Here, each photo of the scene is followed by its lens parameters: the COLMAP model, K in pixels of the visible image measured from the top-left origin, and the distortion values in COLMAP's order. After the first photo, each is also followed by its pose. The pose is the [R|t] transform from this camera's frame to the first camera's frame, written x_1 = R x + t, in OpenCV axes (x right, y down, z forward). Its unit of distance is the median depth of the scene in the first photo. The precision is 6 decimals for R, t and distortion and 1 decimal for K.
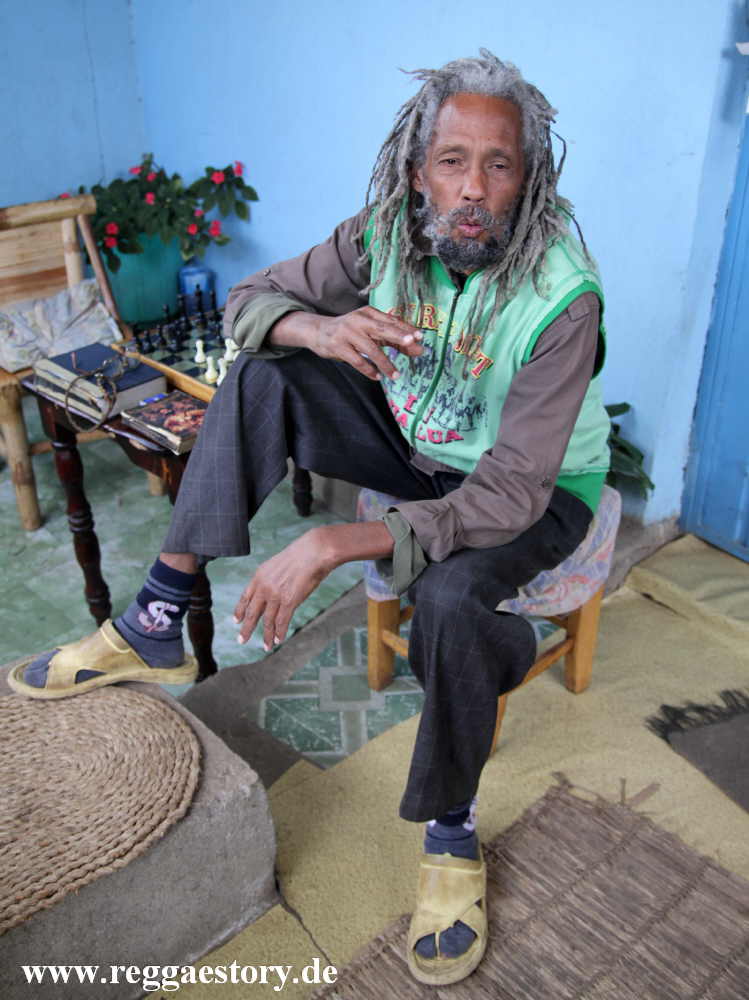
lens RADIAL K [[1086.9, 0, 373.8], [0, 1086.9, 432.2], [0, 0, 1]] dist [-0.069727, 0.030832]
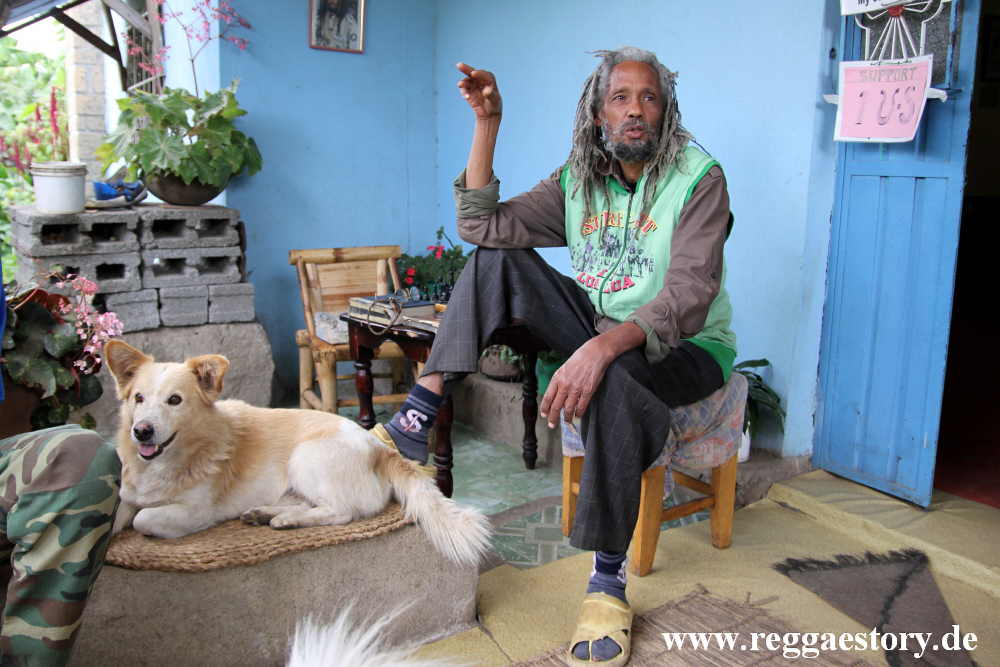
lens RADIAL K [[888.9, 0, 469.7], [0, 888.9, 305.7], [0, 0, 1]] dist [-0.129399, 0.101296]
pose [[0.984078, 0.030574, -0.175087, 0.067105], [-0.082769, 0.950591, -0.299209, 0.311524], [0.157288, 0.308937, 0.937986, -0.130339]]
